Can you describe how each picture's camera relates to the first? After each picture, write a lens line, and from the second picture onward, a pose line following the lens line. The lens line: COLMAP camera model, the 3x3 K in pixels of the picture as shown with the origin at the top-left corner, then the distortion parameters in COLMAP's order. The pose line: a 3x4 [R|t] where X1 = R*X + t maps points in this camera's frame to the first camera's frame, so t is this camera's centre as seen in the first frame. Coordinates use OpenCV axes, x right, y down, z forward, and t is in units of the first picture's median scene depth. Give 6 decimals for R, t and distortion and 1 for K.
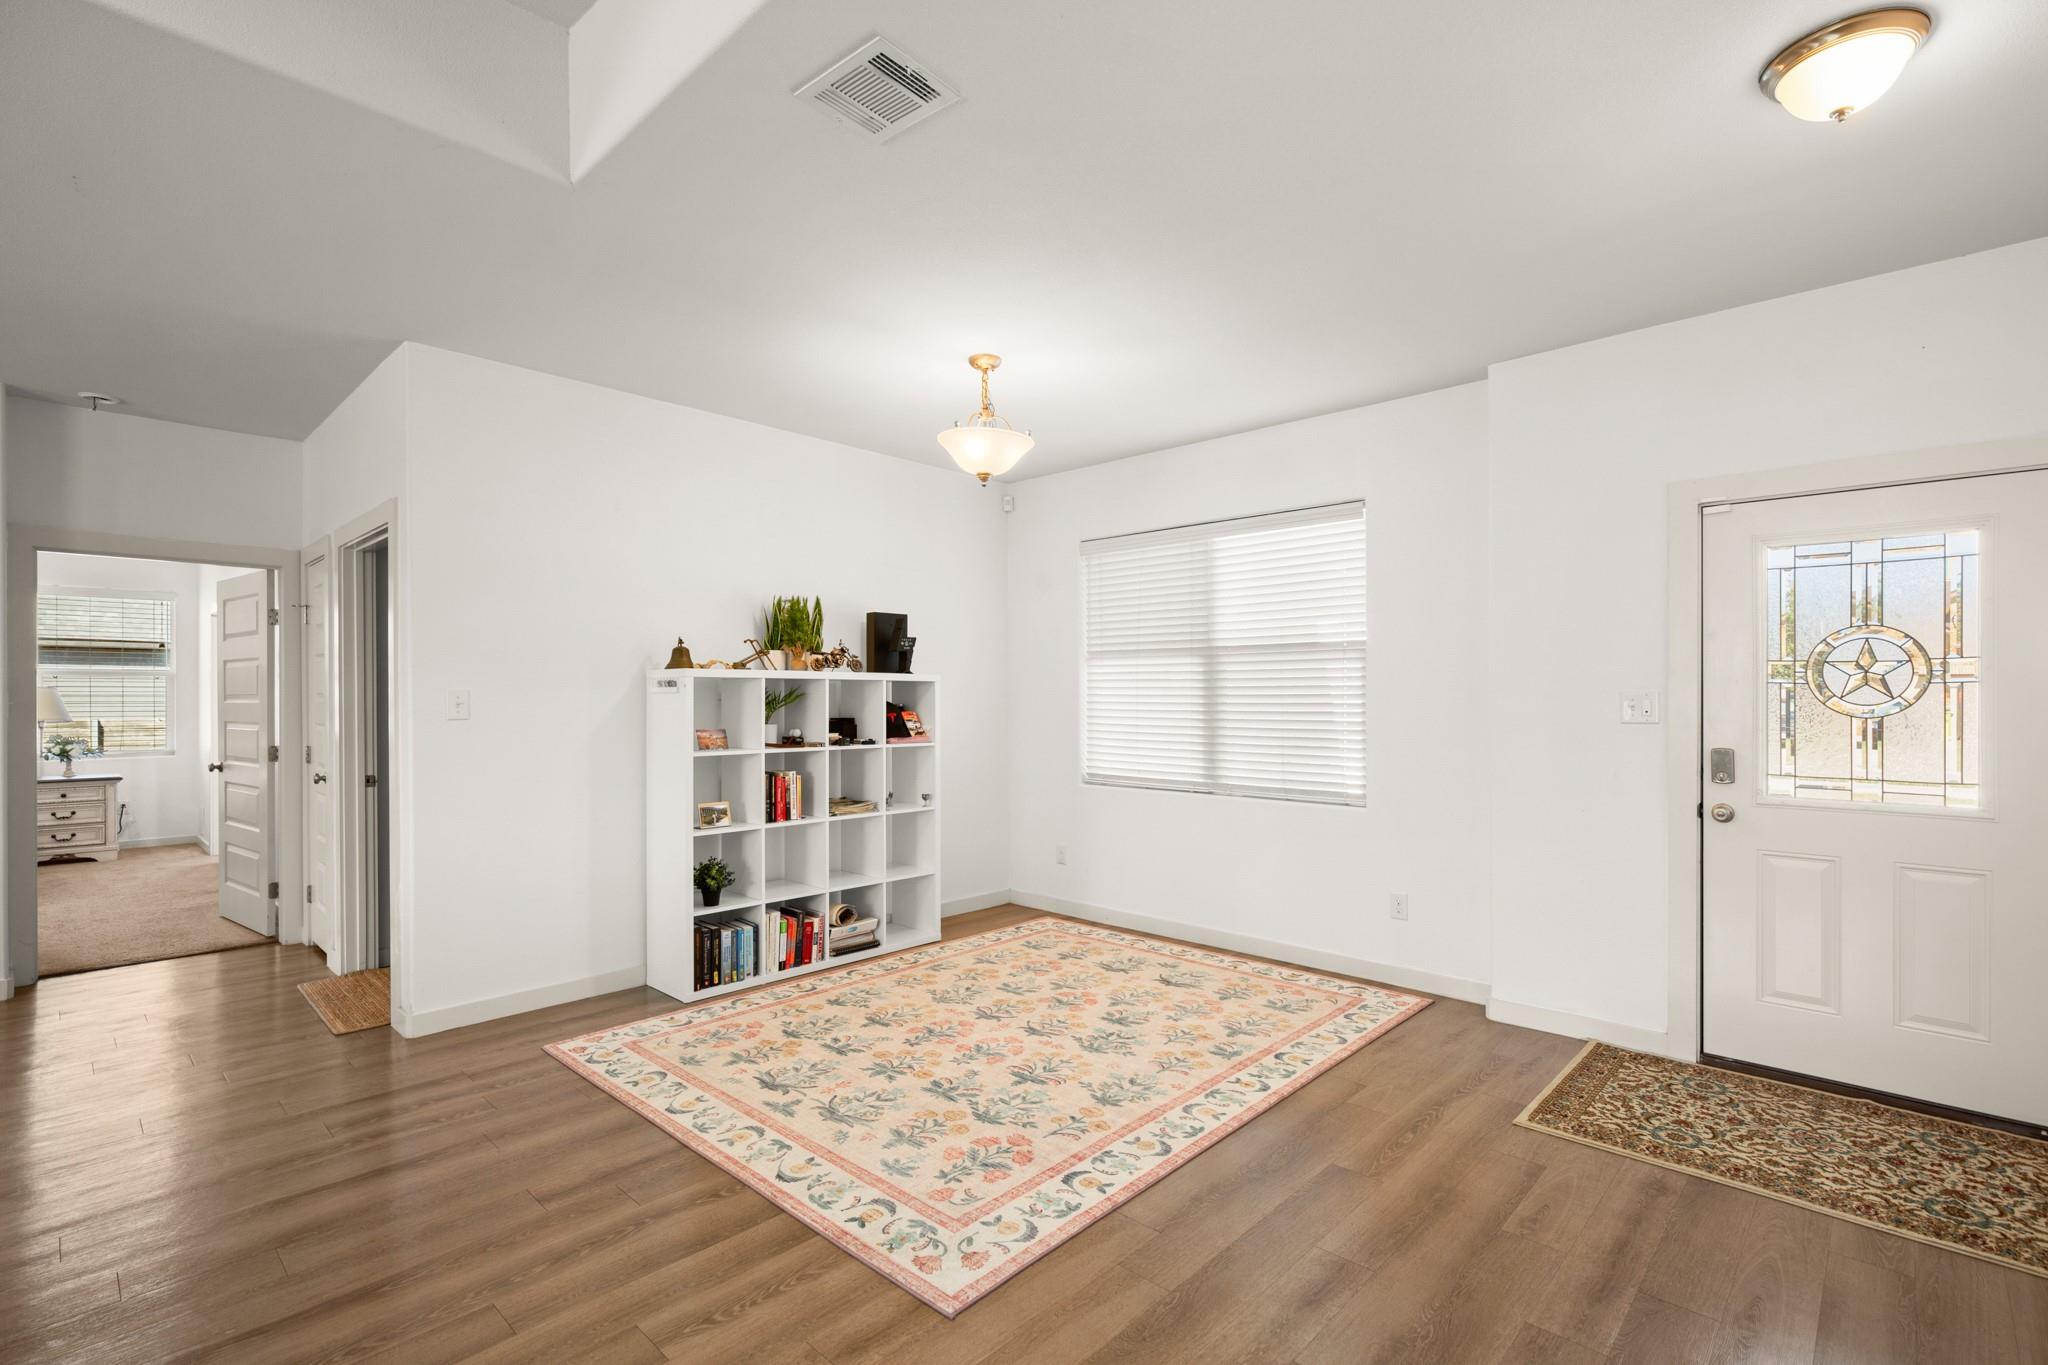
lens RADIAL K [[934.3, 0, 1035.5], [0, 934.3, 697.0], [0, 0, 1]] dist [0.001451, 0.000367]
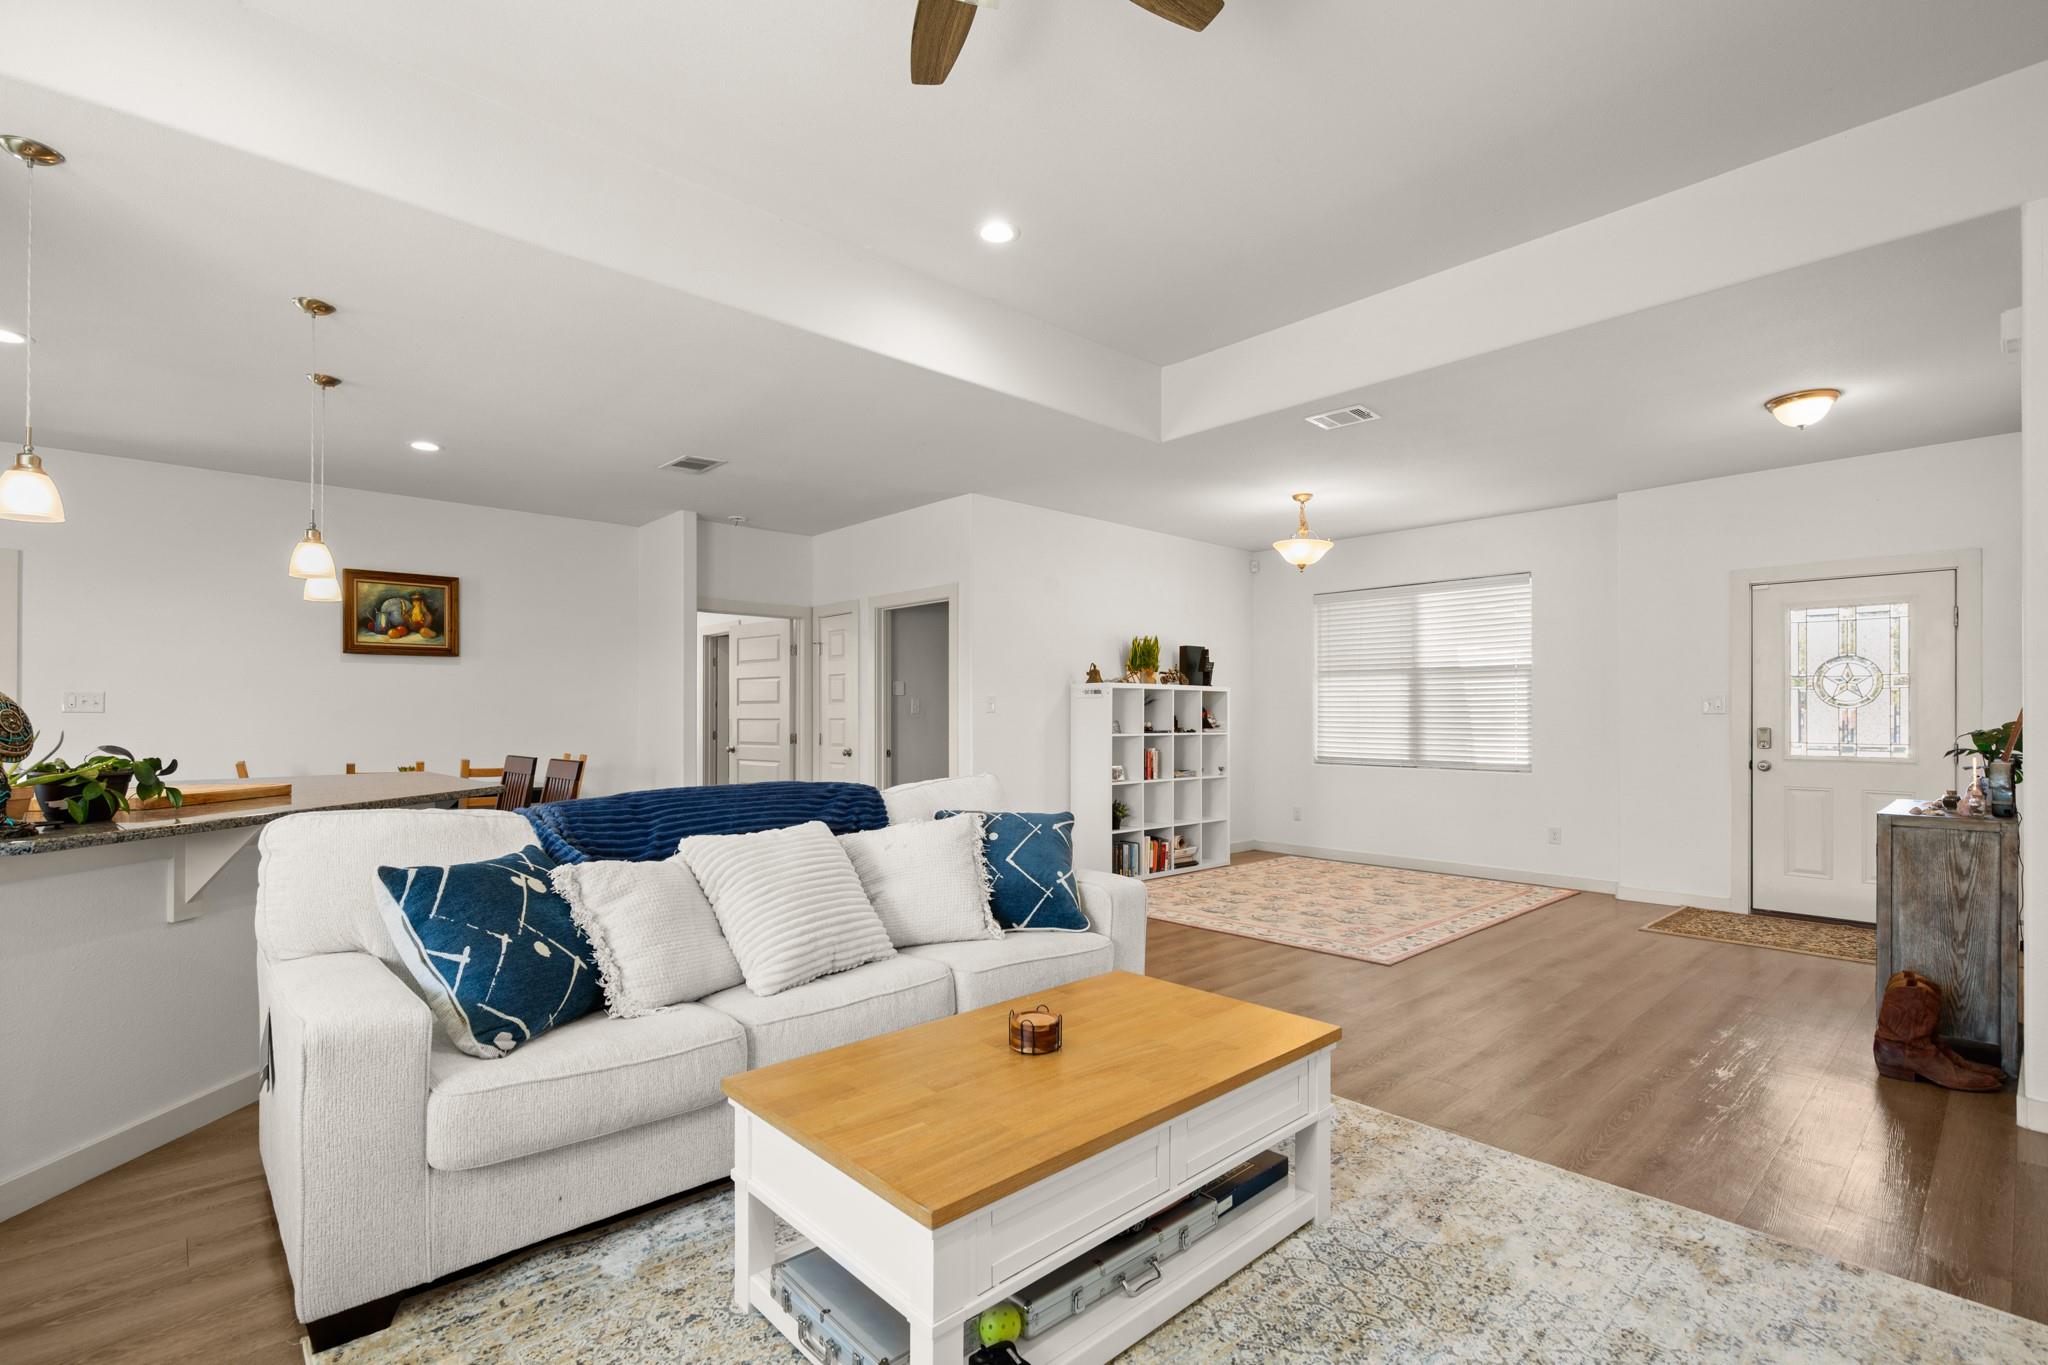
lens RADIAL K [[934.3, 0, 1043.4], [0, 934.3, 716.8], [0, 0, 1]] dist [0.001451, 0.000367]
pose [[0.997917, 0.000438, -0.064515, -0.344359], [-0.000354, 0.999999, 0.001301, 0.024748], [0.064516, -0.001275, 0.997916, -0.581030]]
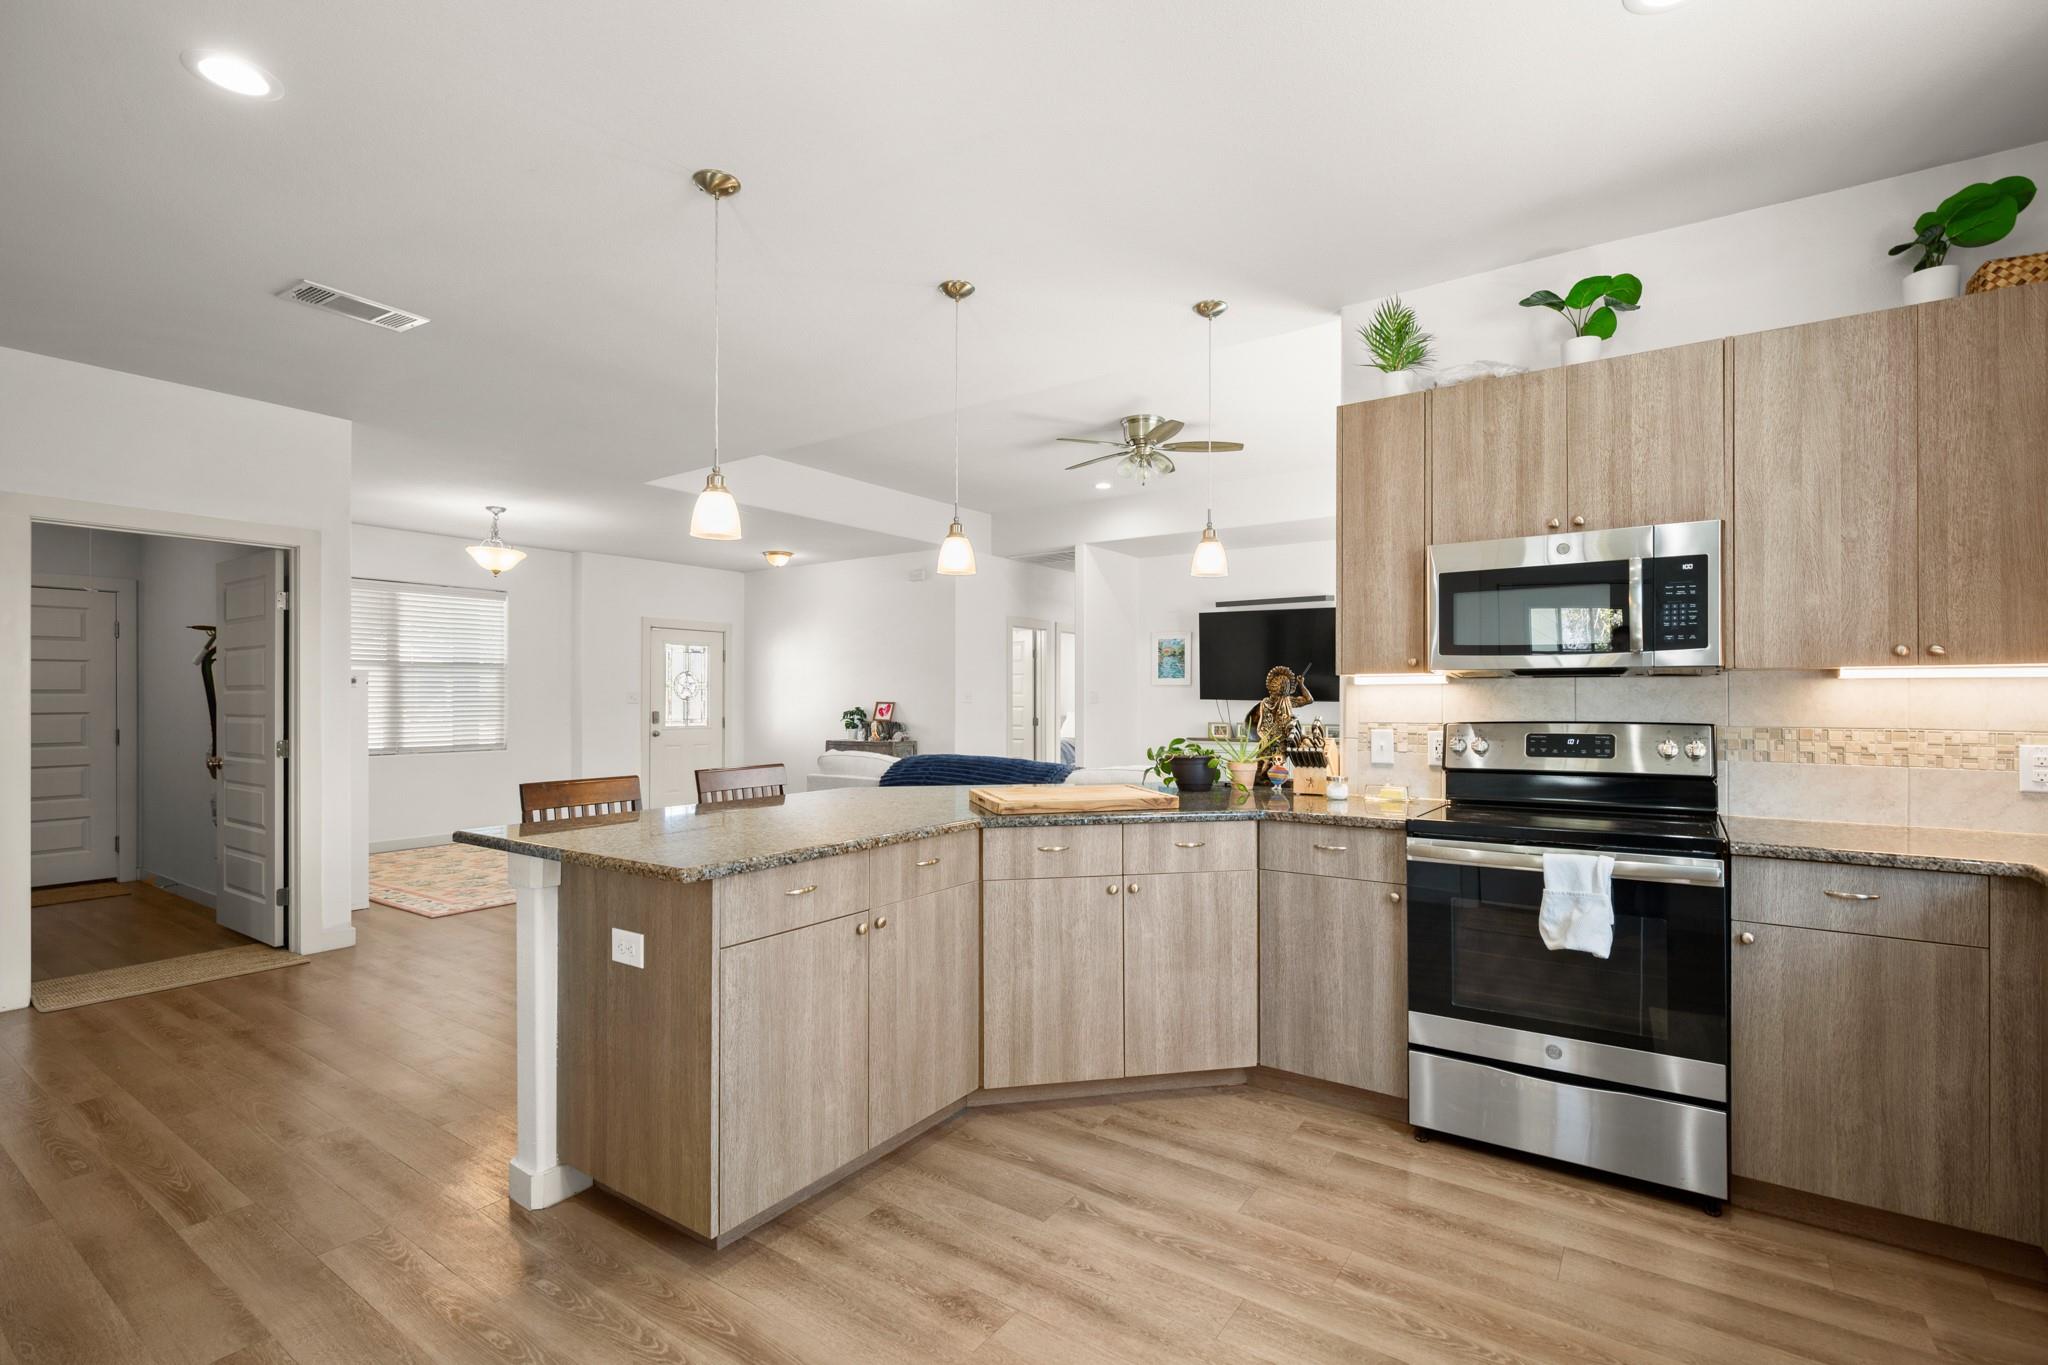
lens RADIAL K [[934.3, 0, 1028.3], [0, 934.3, 692.6], [0, 0, 1]] dist [0.001451, 0.000367]
pose [[-0.131640, 0.004048, 0.991289, -1.699663], [-0.000971, 0.999991, -0.004212, 0.006371], [-0.991297, -0.001517, -0.131635, 0.176818]]
